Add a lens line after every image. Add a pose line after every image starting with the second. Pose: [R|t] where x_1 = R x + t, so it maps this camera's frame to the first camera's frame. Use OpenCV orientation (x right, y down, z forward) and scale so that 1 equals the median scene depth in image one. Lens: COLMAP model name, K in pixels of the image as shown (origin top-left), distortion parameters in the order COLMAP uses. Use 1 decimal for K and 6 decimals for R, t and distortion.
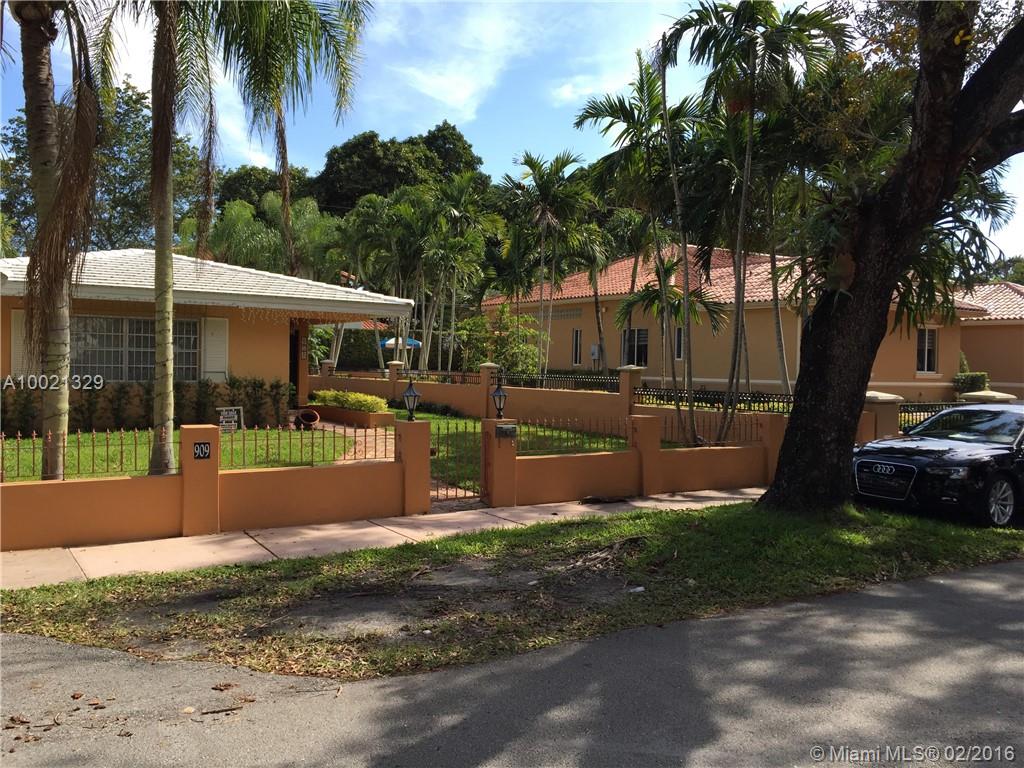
lens RADIAL K [[872.4, 0, 513.2], [0, 872.4, 382.0], [0, 0, 1]] dist [0.079542, -0.092842]
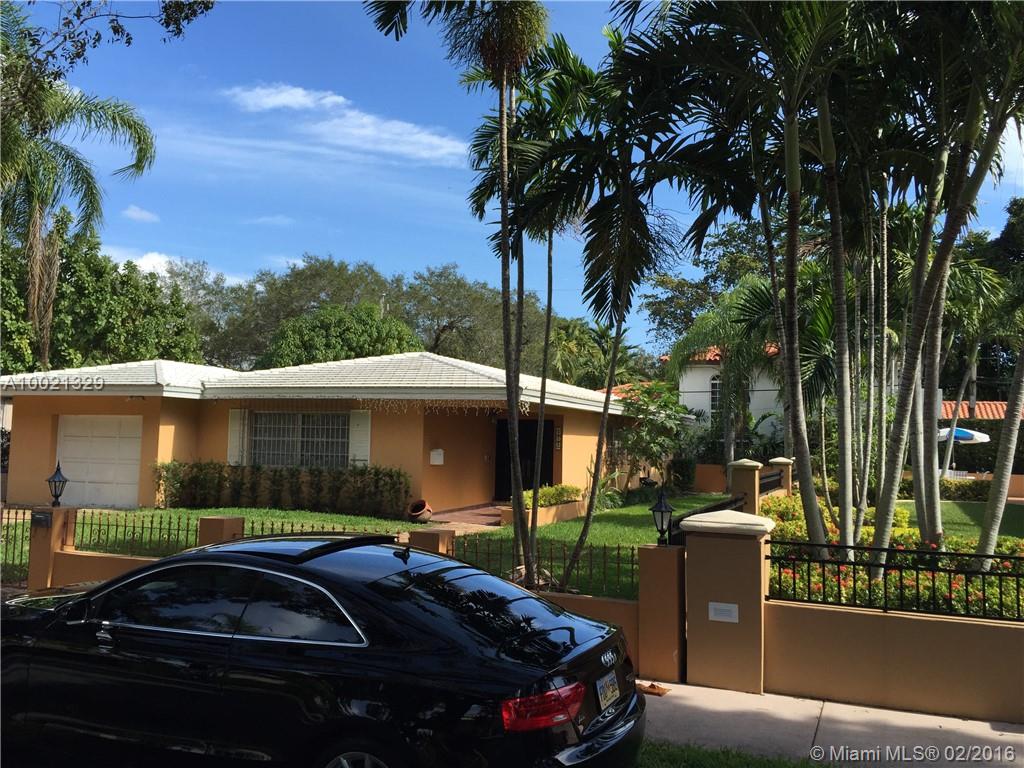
lens RADIAL K [[872.4, 0, 508.0], [0, 872.4, 387.1], [0, 0, 1]] dist [0.079542, -0.092842]
pose [[0.584525, -0.055566, -0.809471, 0.564244], [-0.030558, 0.995437, -0.090398, -0.008020], [0.810800, 0.077576, 0.580160, 0.458550]]
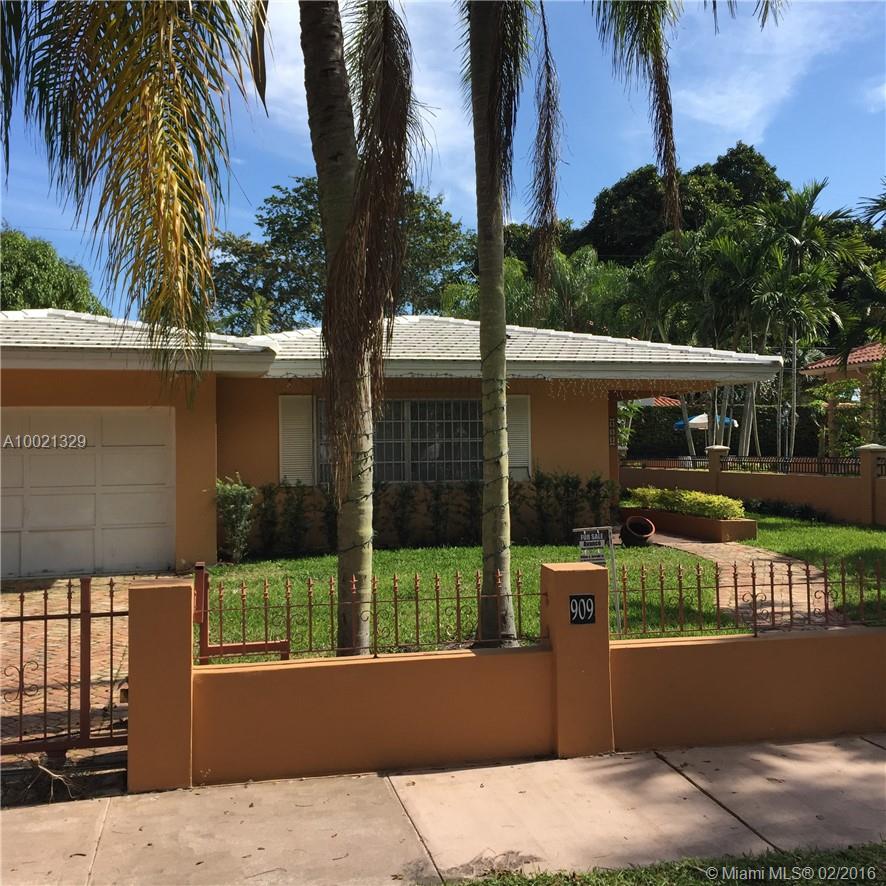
lens RADIAL K [[1013.3, 0, 443.6], [0, 1013.3, 438.0], [0, 0, 1]] dist [0.082688, 0.000000]
pose [[0.941490, -0.031566, -0.335559, -0.093644], [0.020892, 0.999156, -0.035374, -0.006196], [0.336392, 0.026294, 0.941355, 0.146500]]
